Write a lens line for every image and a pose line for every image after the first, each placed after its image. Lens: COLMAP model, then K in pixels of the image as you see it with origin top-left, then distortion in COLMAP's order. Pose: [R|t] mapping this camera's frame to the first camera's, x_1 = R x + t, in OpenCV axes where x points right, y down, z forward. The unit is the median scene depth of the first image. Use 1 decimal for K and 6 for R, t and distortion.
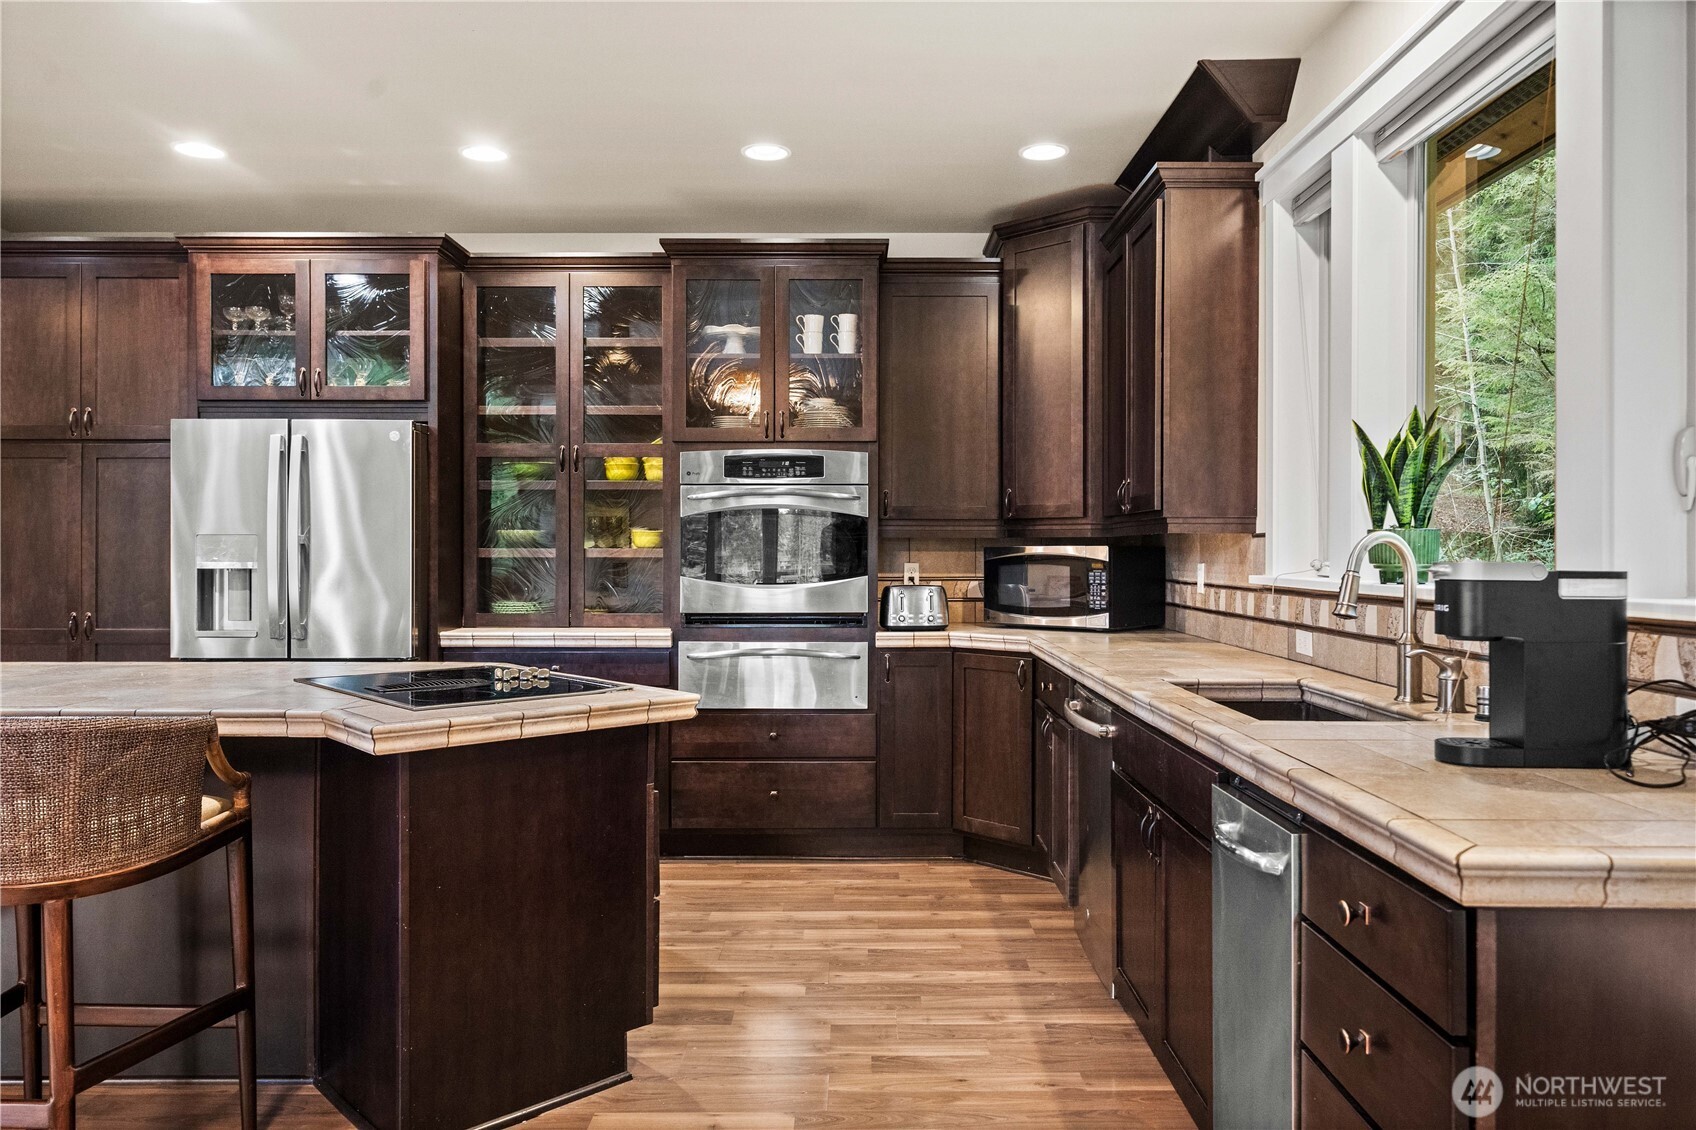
lens RADIAL K [[1167.6, 0, 849.6], [0, 1167.6, 552.6], [0, 0, 1]] dist [-0.002823, 0.005303]
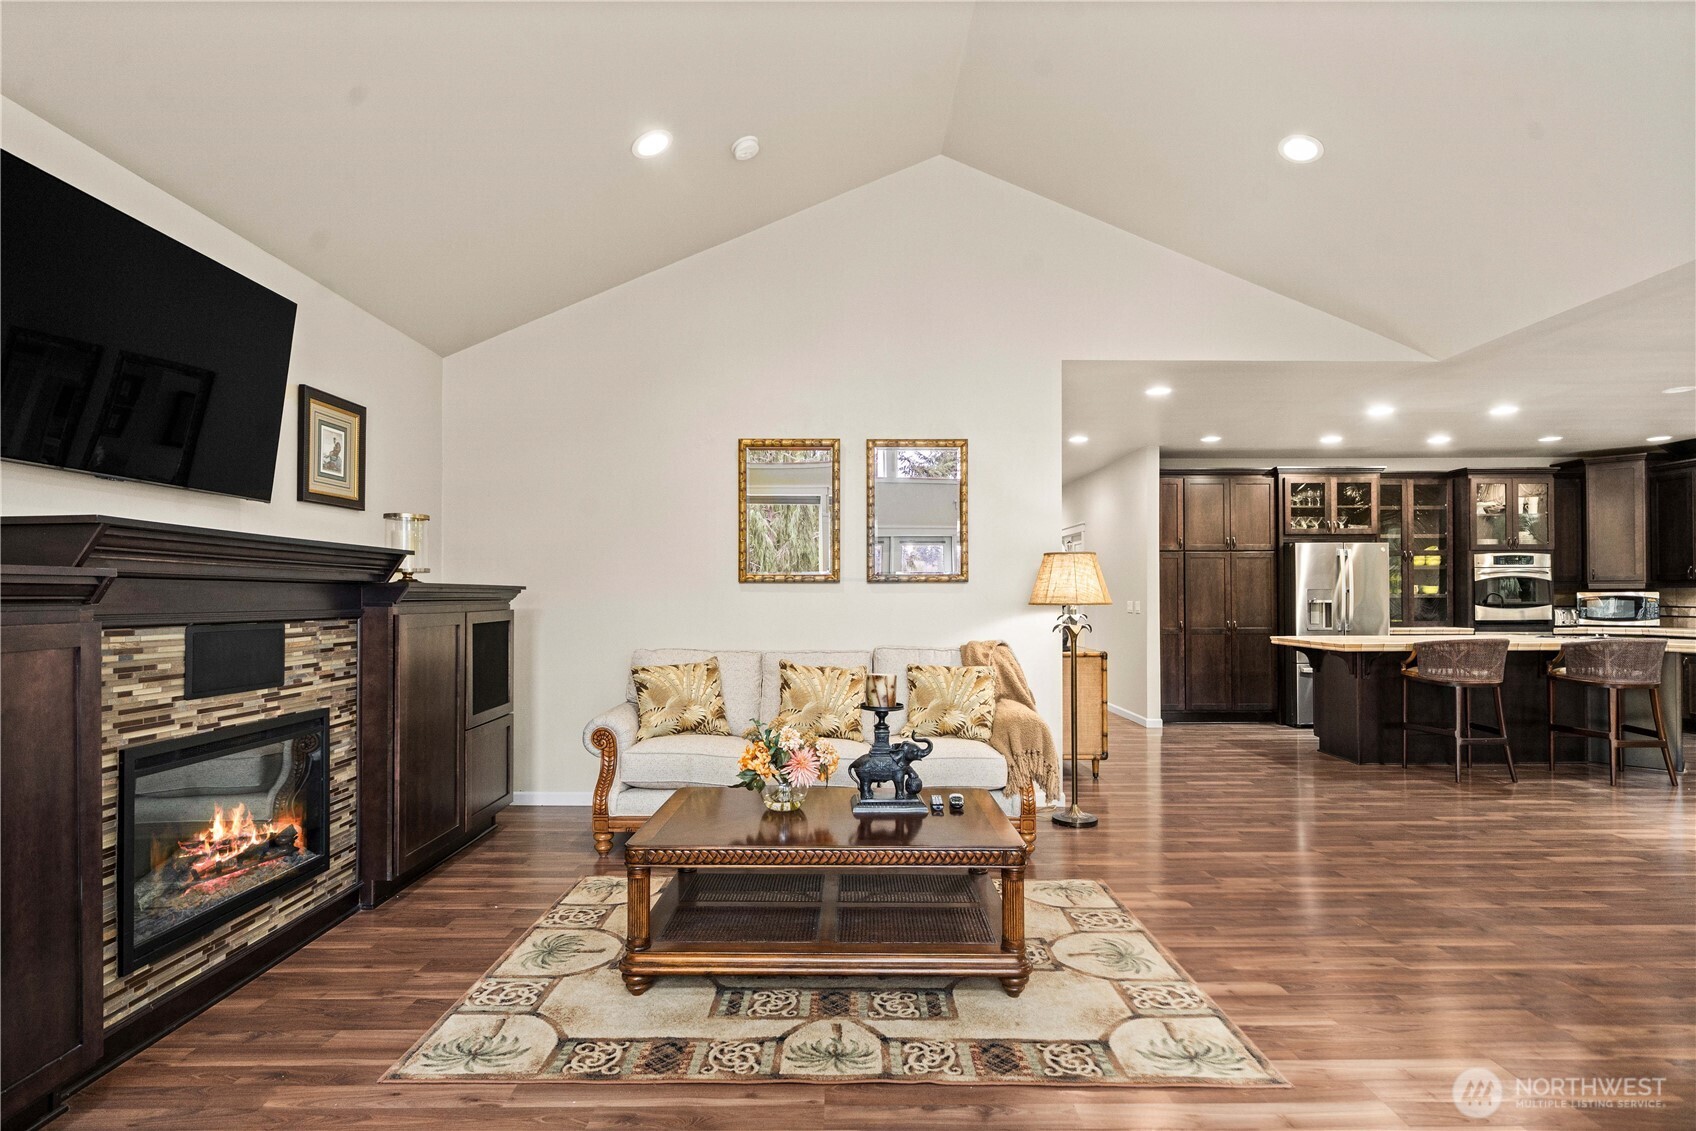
lens RADIAL K [[837.3, 0, 850.5], [0, 837.3, 586.7], [0, 0, 1]] dist [-0.000854, 0.000939]
pose [[0.999980, -0.003334, 0.005394, -1.459651], [0.003385, 0.999950, -0.009396, -0.006545], [-0.005362, 0.009415, 0.999941, -0.742416]]
